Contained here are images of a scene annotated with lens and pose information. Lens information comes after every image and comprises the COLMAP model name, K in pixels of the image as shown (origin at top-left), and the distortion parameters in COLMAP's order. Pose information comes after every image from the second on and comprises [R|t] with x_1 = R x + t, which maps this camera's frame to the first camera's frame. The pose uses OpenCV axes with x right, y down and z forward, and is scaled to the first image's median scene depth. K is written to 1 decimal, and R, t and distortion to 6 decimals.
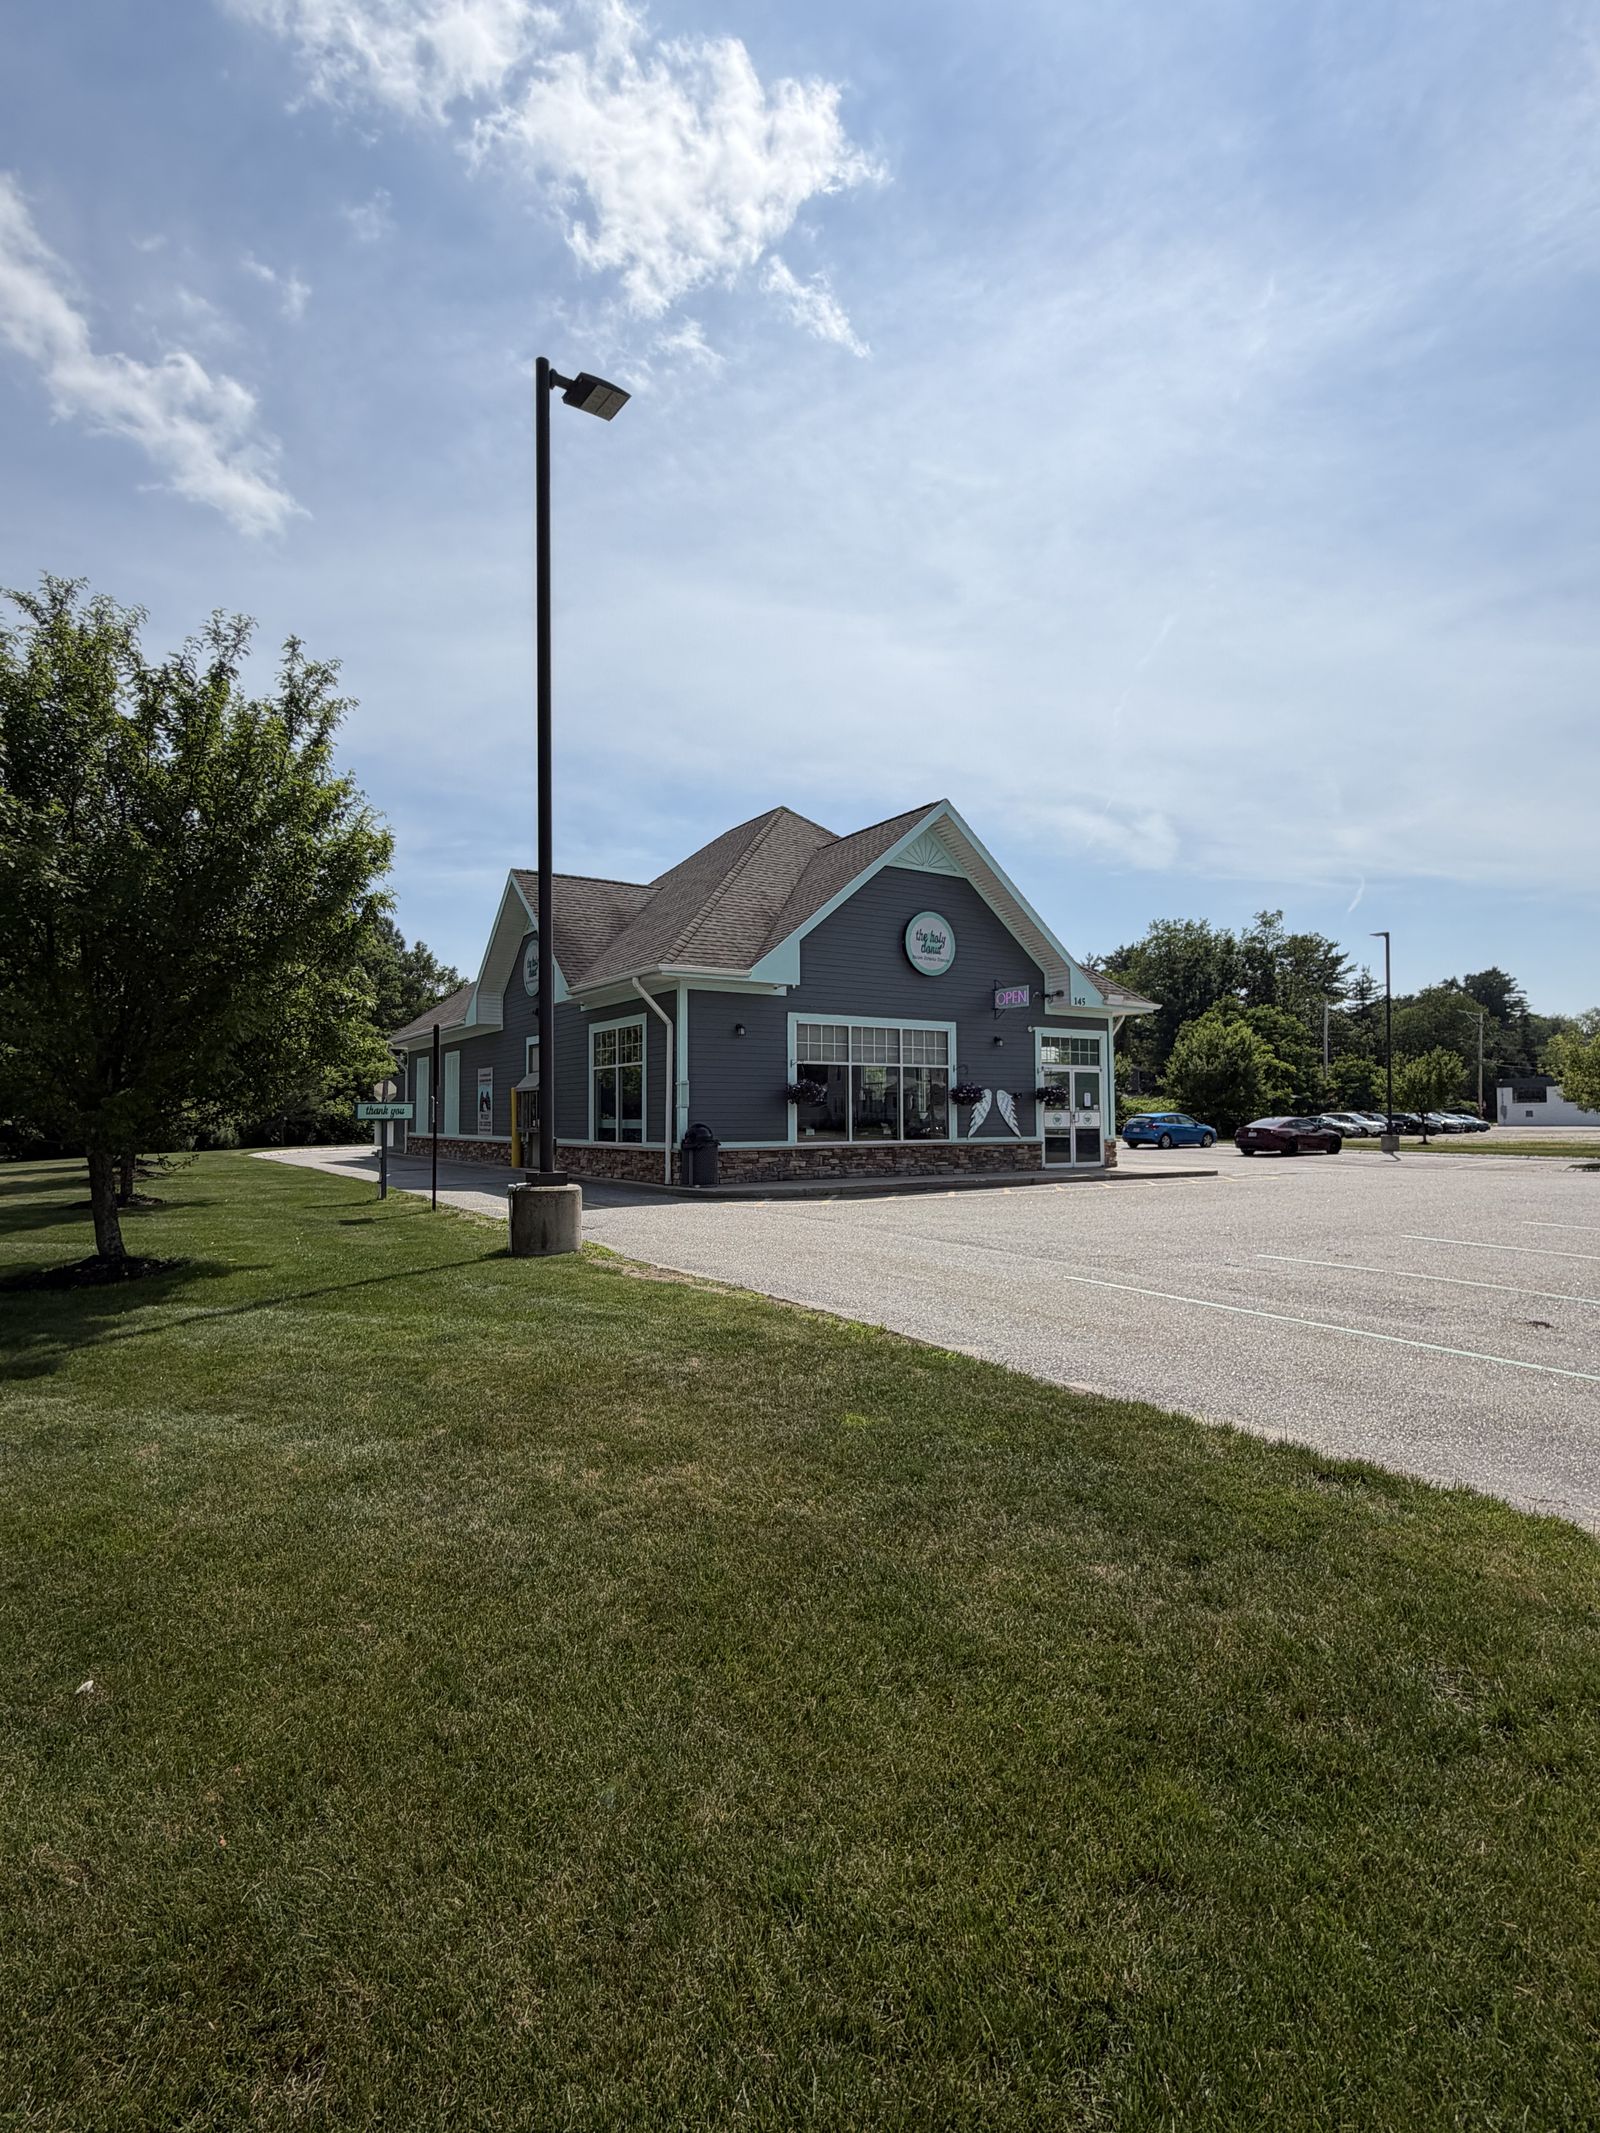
lens RADIAL K [[1054.5, 0, 804.1], [0, 1054.5, 1059.1], [0, 0, 1]] dist [-0.002651, -0.000034]
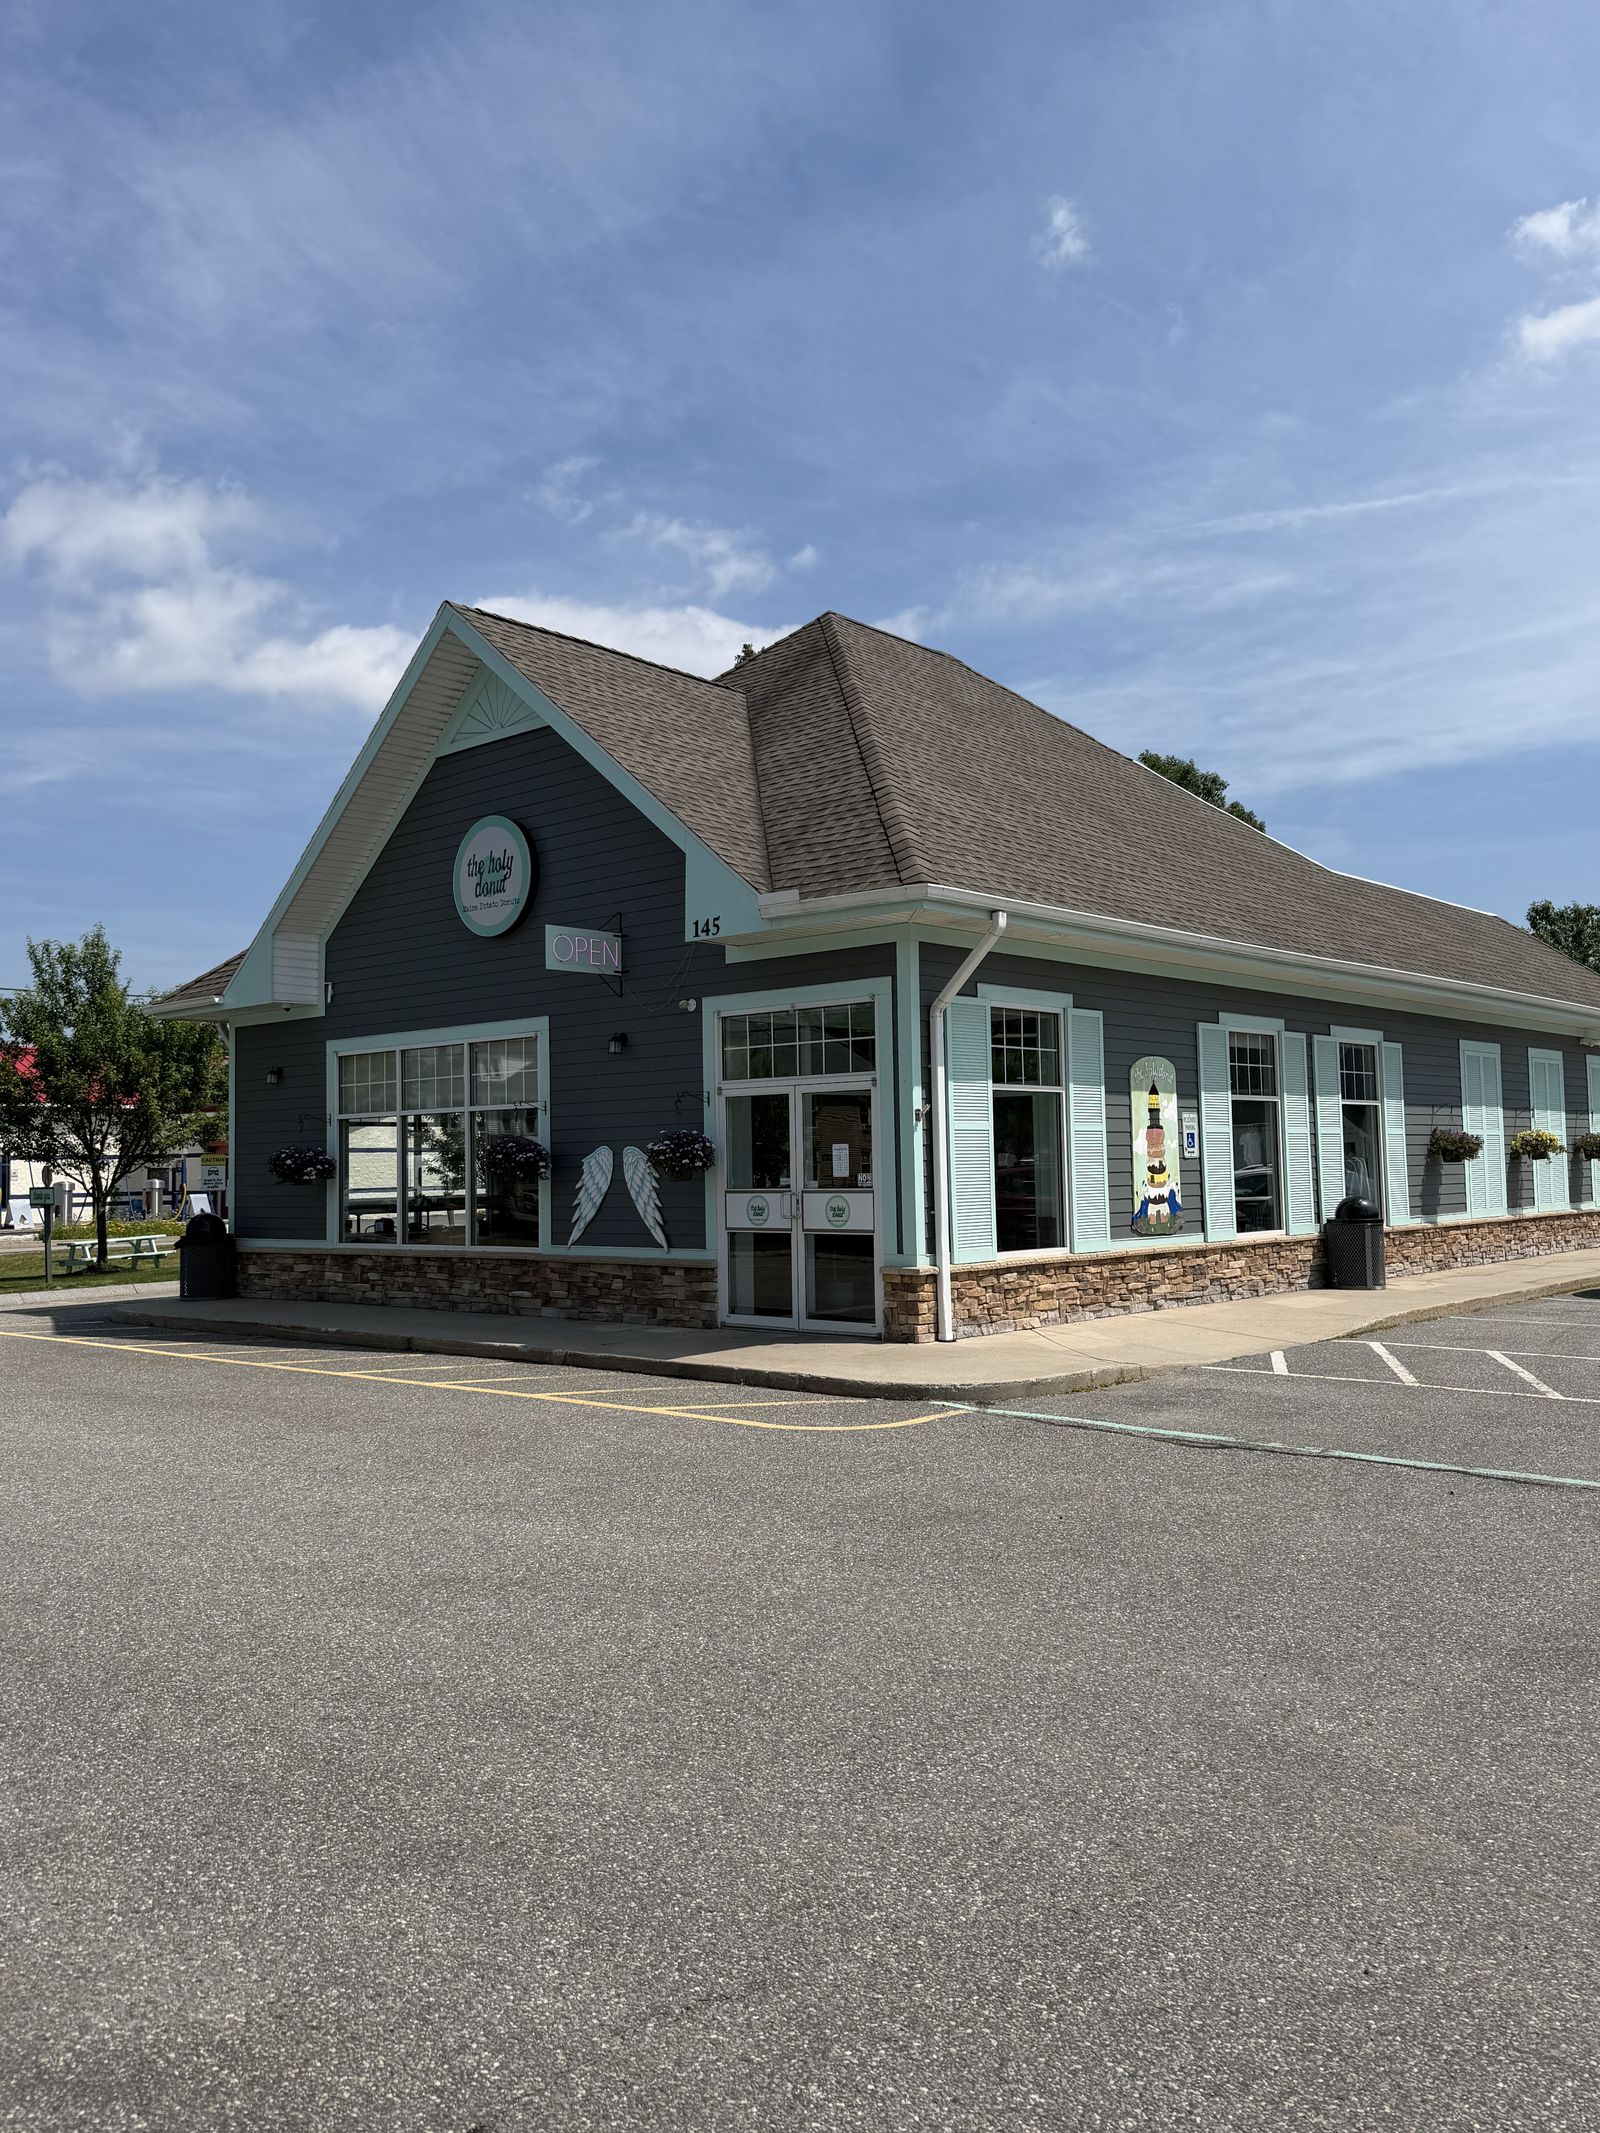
lens RADIAL K [[1643.4, 0, 783.9], [0, 1643.4, 1068.8], [0, 0, 1]] dist [0.115955, 0.002806]
pose [[0.256914, -0.057228, -0.964738, 0.936467], [0.071236, 0.996651, -0.040150, 0.030141], [0.963805, -0.058409, 0.260131, 0.905457]]
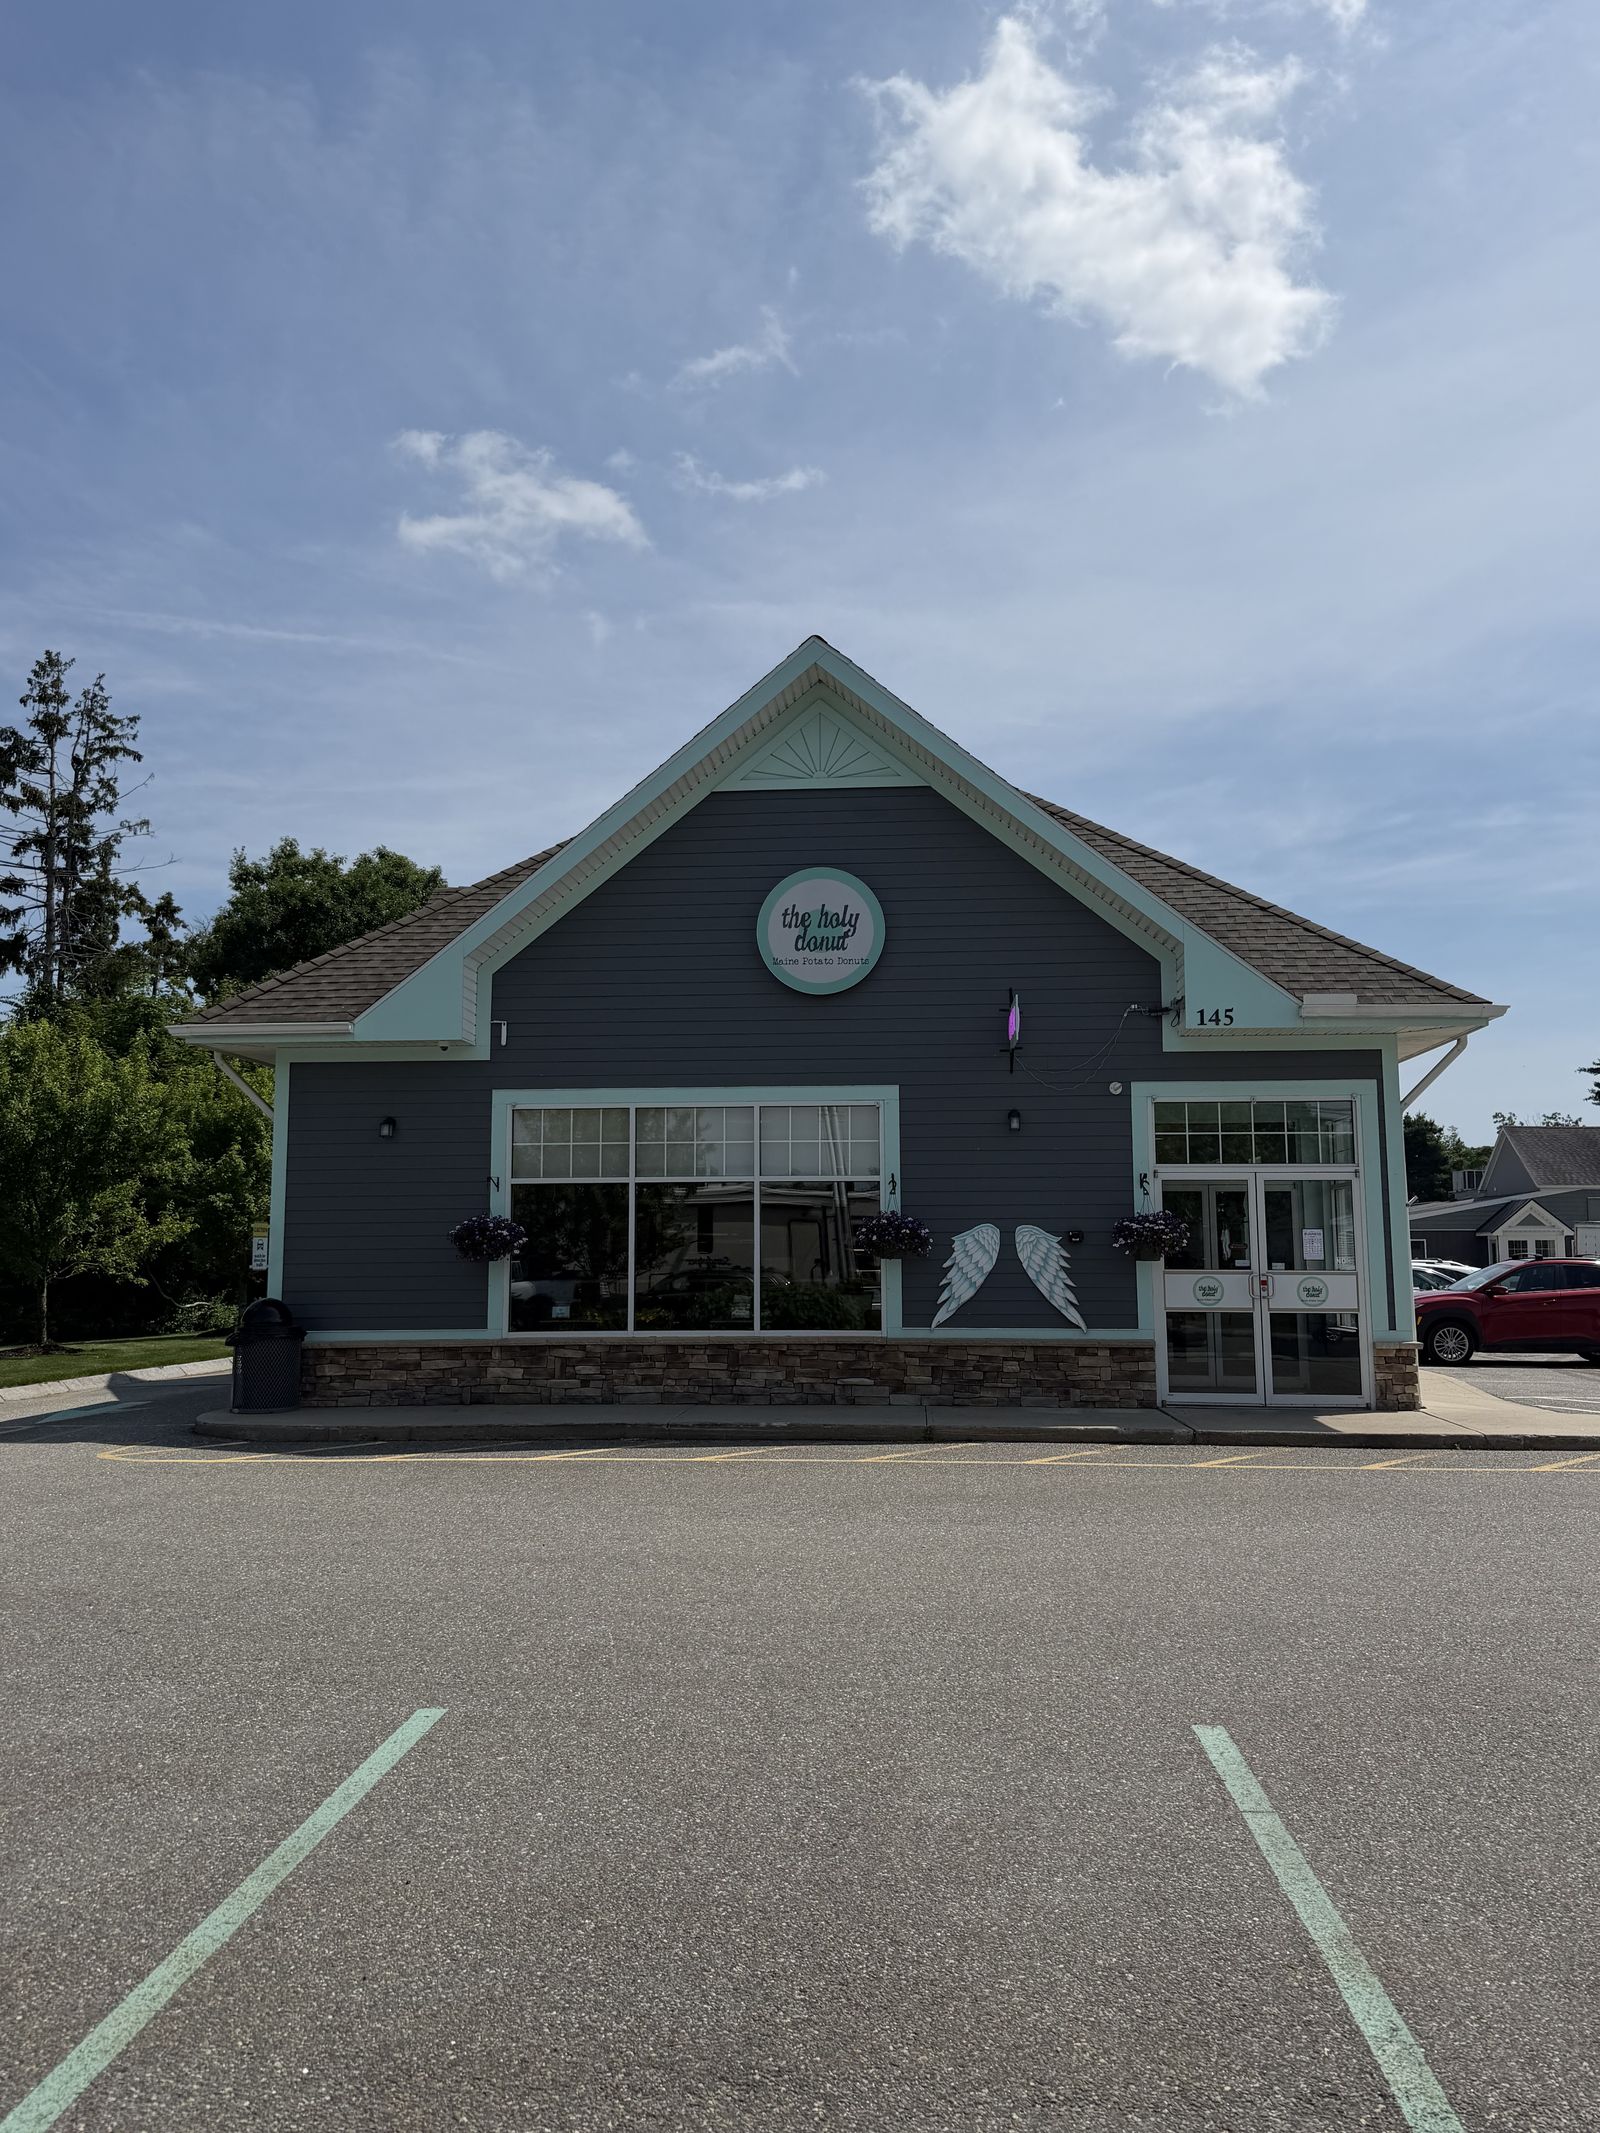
lens RADIAL K [[1643.4, 0, 782.4], [0, 1643.4, 1061.8], [0, 0, 1]] dist [0.115955, 0.002806]
pose [[0.794625, -0.071734, -0.602848, 0.557692], [0.034054, 0.996698, -0.073711, 0.008033], [0.606145, 0.038043, 0.794444, 0.371578]]
